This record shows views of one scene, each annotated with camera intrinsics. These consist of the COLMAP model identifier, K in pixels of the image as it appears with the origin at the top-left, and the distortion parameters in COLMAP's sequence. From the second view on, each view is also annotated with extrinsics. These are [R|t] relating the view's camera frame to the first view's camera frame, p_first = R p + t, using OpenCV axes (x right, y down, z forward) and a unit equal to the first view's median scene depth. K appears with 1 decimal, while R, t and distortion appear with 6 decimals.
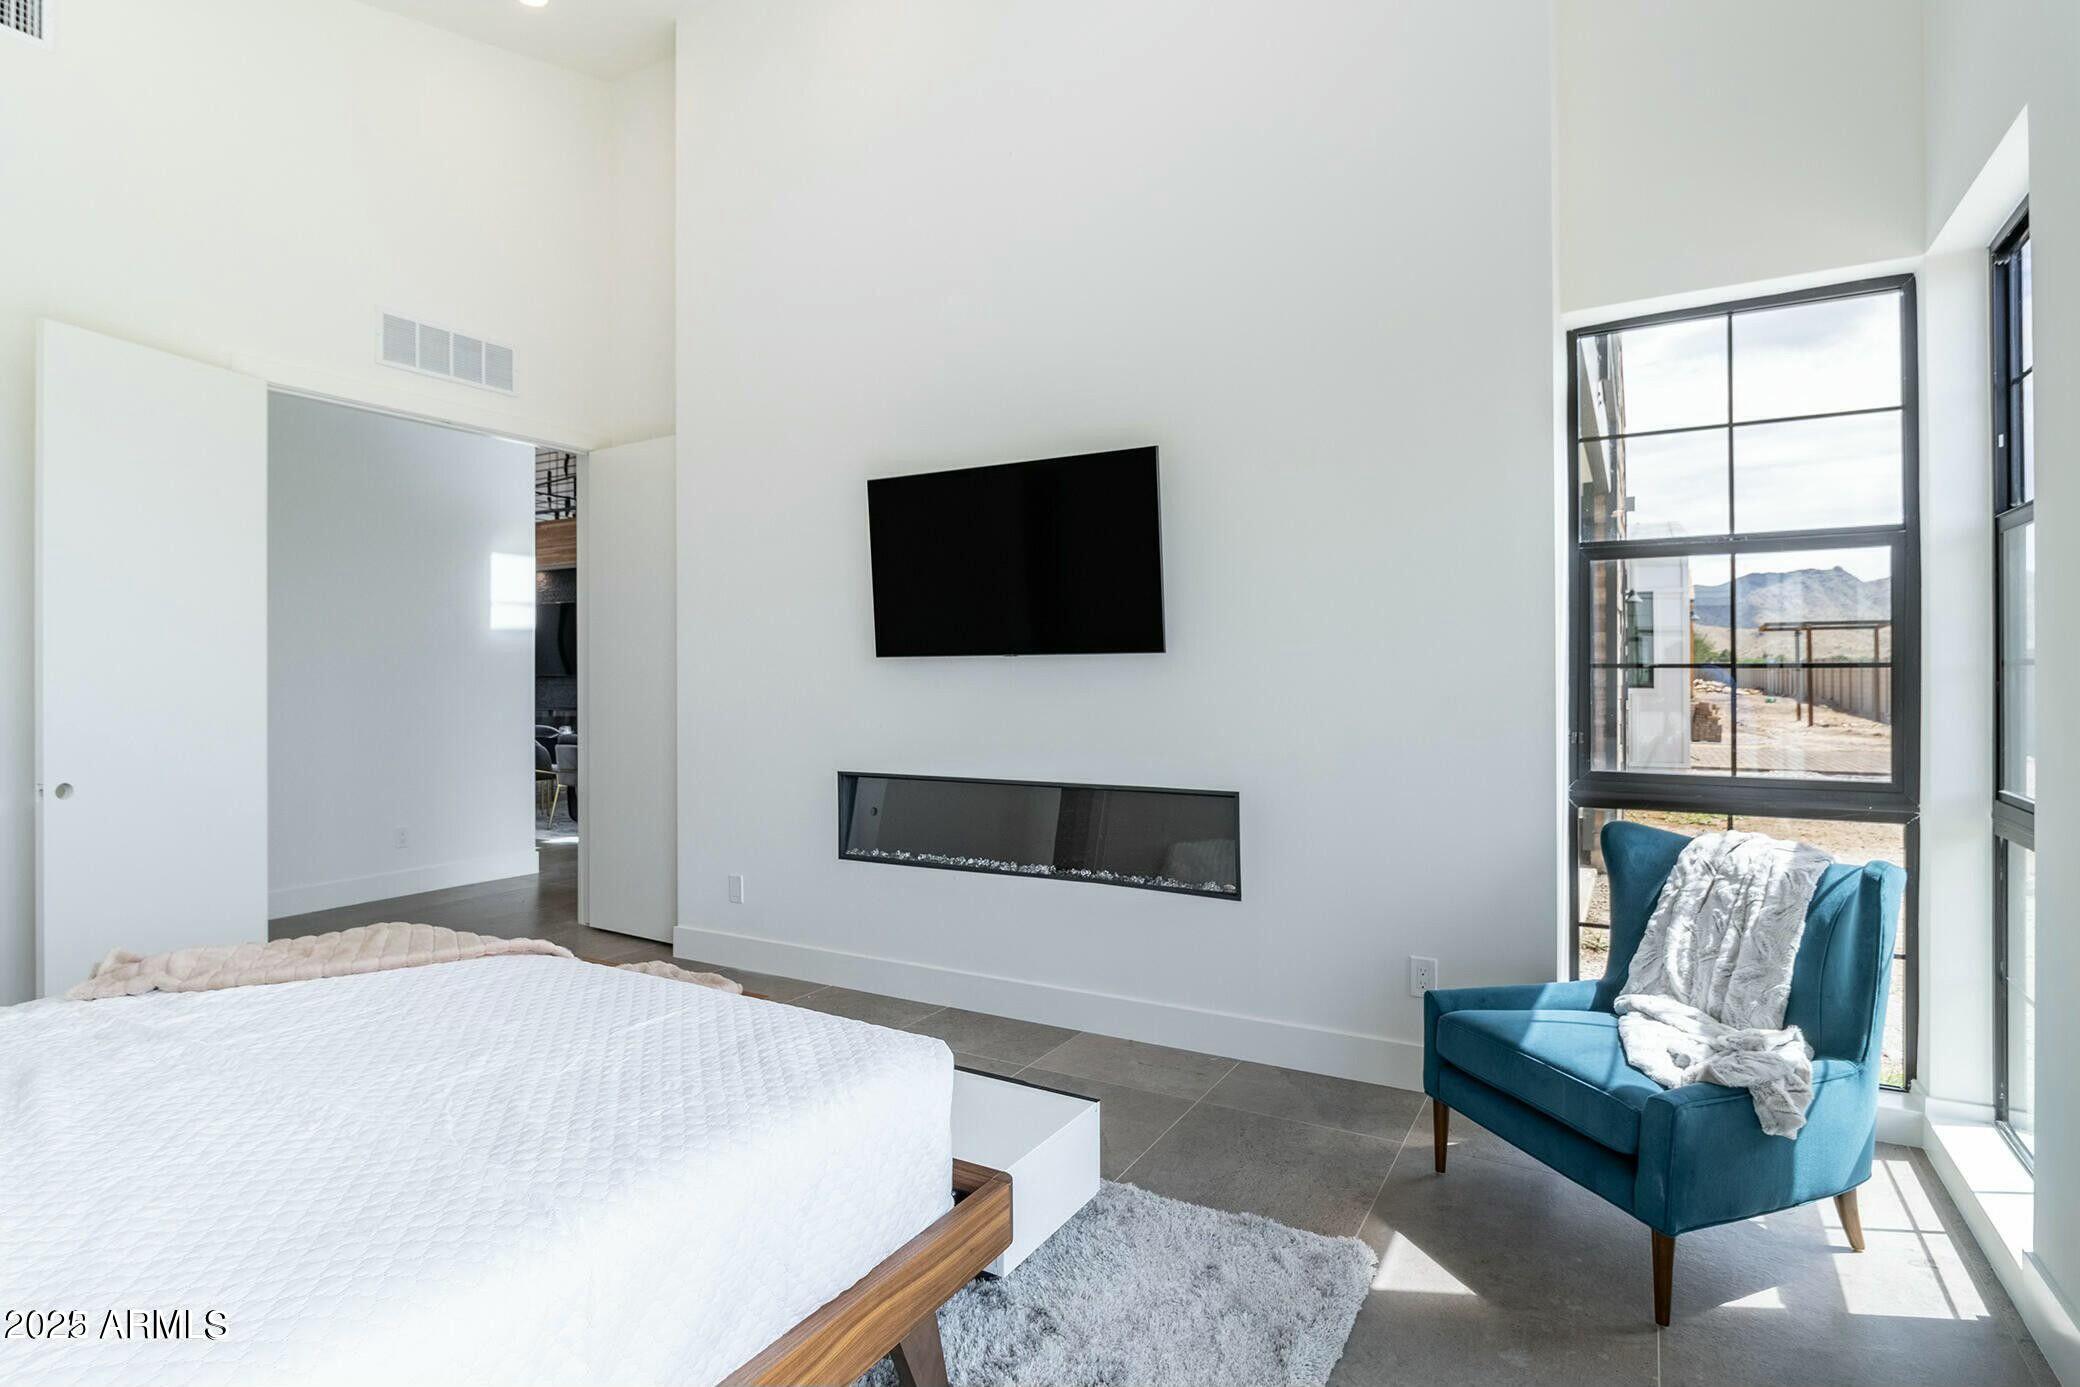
lens RADIAL K [[1039.7, 0, 1037.1], [0, 1039.7, 680.2], [0, 0, 1]] dist [-0.005664, -0.002315]
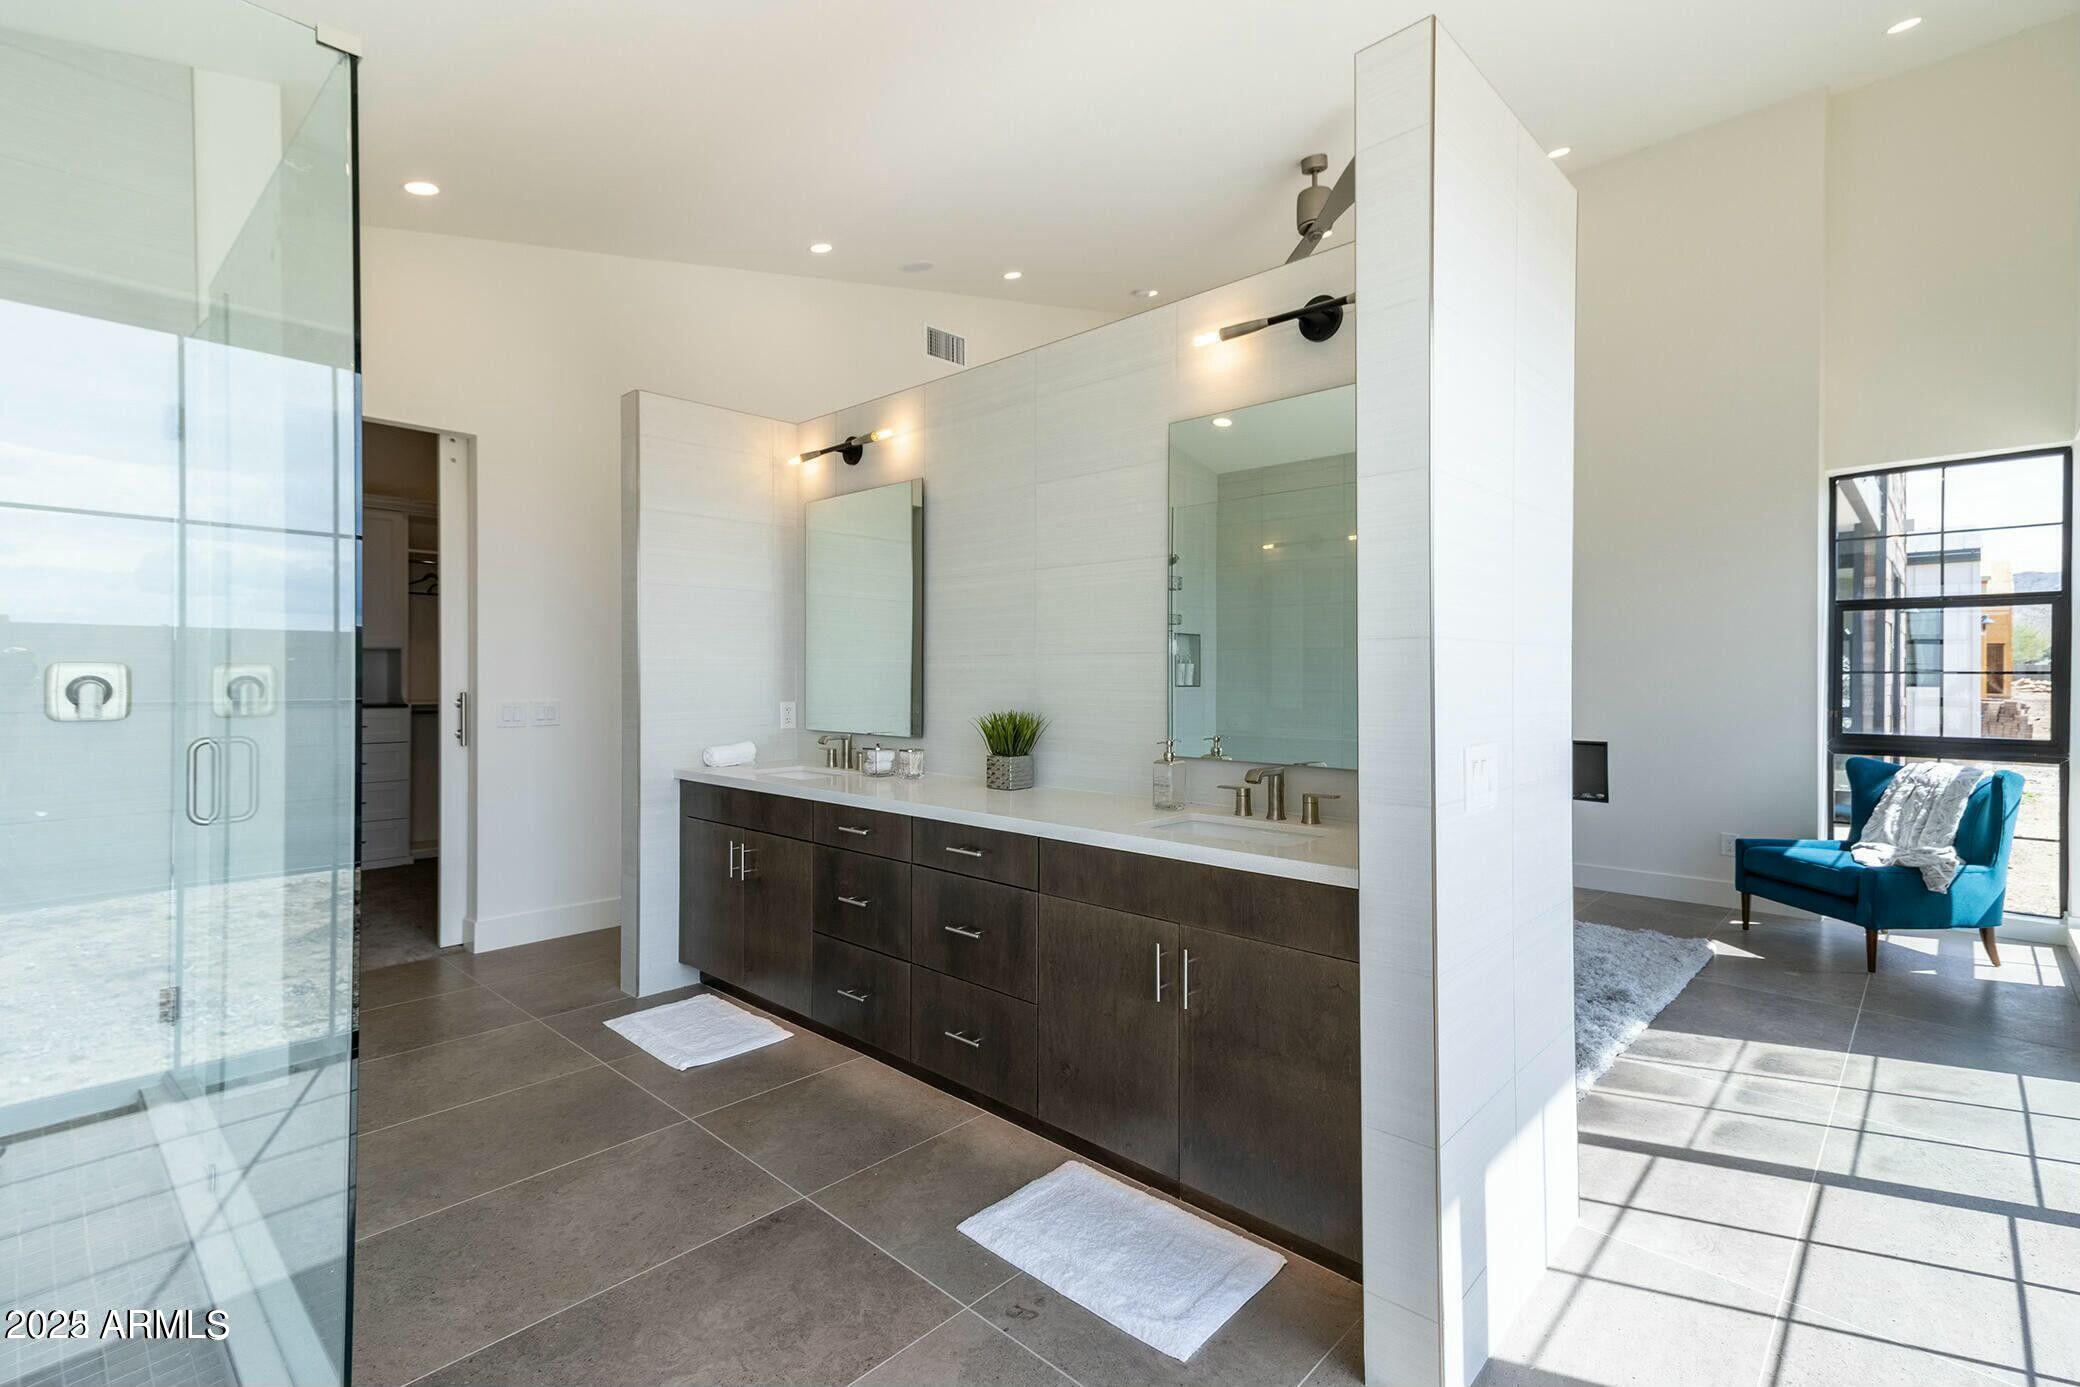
lens RADIAL K [[981.8, 0, 987.9], [0, 981.8, 681.1], [0, 0, 1]] dist [0.010823, 0.002508]
pose [[0.969526, 0.003914, -0.244958, -0.555154], [-0.002820, 0.999984, 0.004819, -0.004154], [0.244973, -0.003981, 0.969522, -1.189776]]
